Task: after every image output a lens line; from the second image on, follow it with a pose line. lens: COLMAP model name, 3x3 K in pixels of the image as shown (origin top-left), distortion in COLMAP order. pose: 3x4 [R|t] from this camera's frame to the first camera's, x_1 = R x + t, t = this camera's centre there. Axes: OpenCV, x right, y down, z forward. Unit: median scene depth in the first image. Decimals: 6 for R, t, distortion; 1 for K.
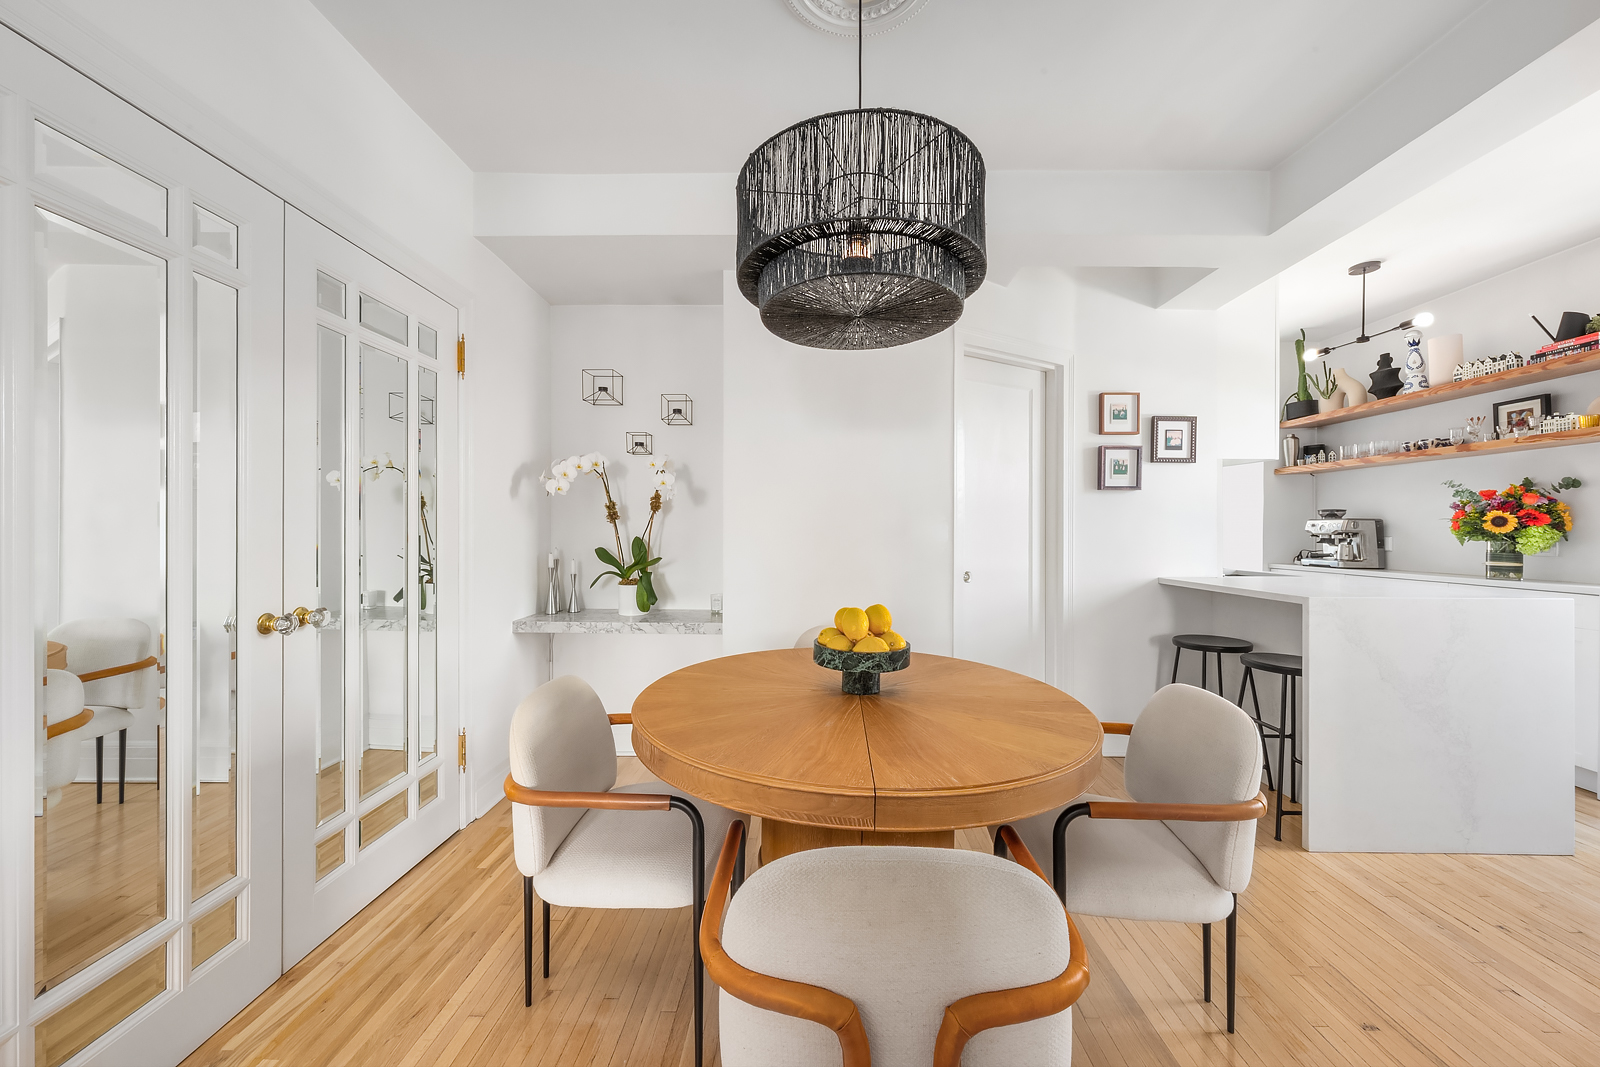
lens RADIAL K [[577.3, 0, 814.7], [0, 577.3, 526.1], [0, 0, 1]] dist [-0.001878, -0.000111]
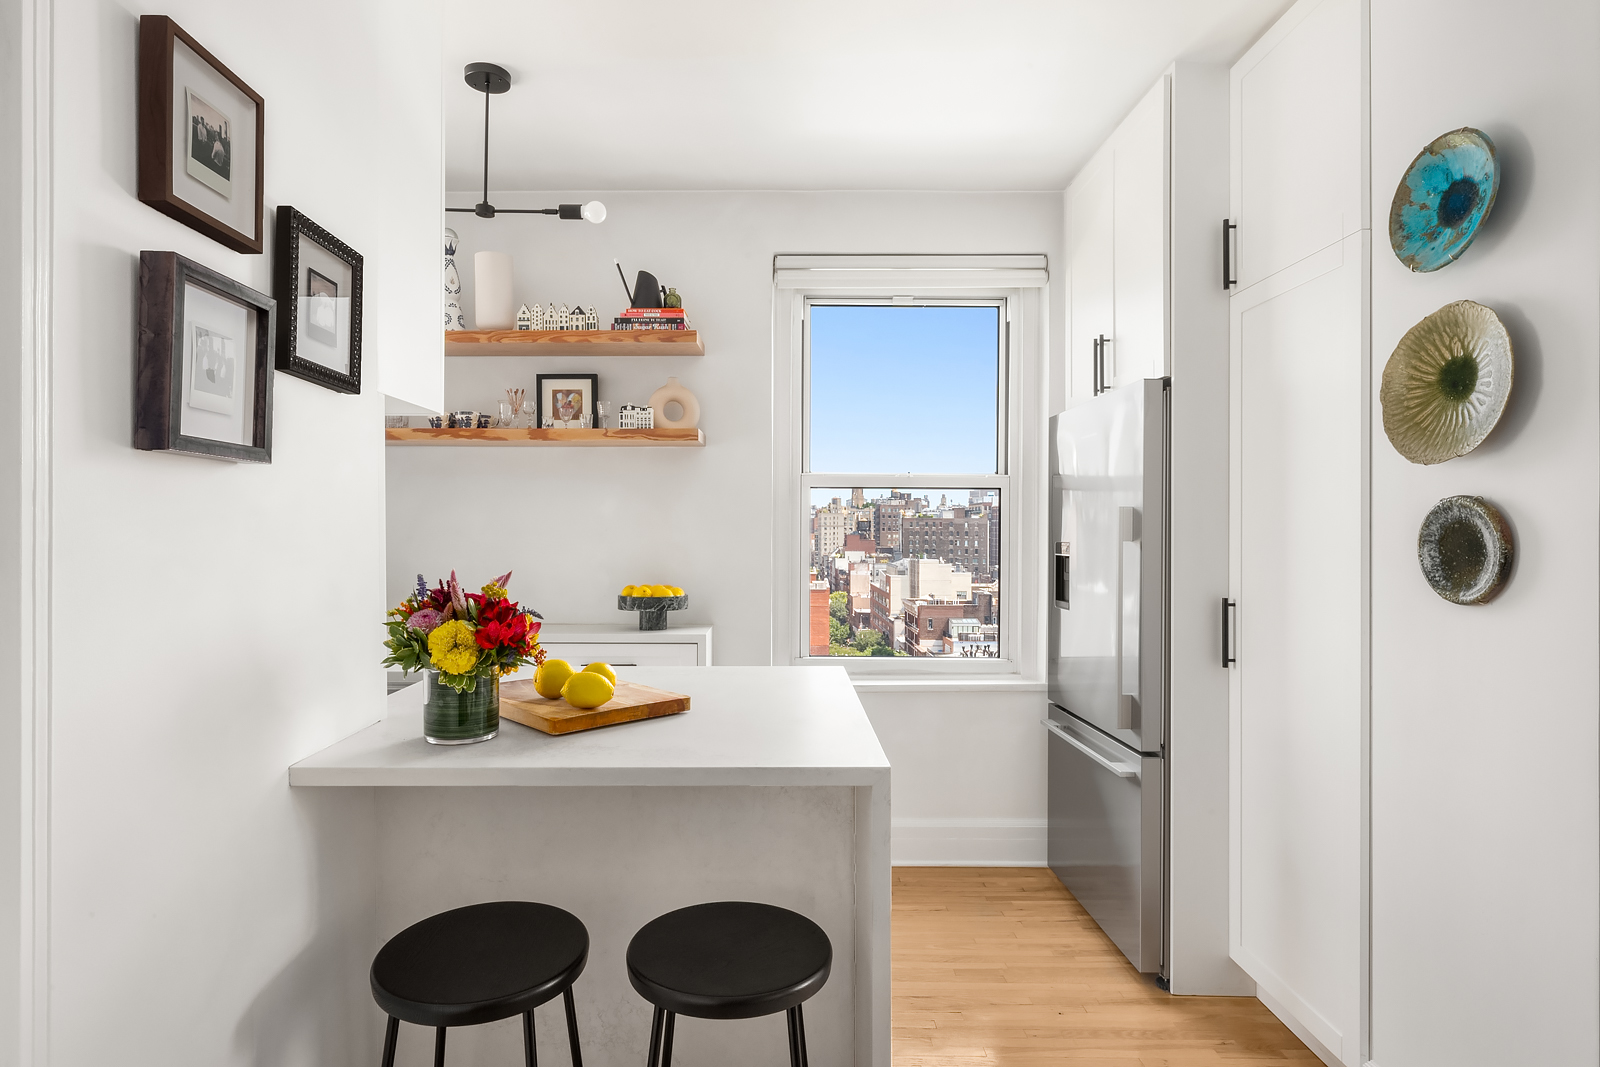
lens RADIAL K [[858.2, 0, 783.8], [0, 858.2, 521.2], [0, 0, 1]] dist [-0.001747, 0.000758]
pose [[-0.016701, 0.005926, 0.999843, 0.161554], [-0.005238, 0.999968, -0.006015, -0.034631], [-0.999847, -0.005338, -0.016670, 0.764407]]
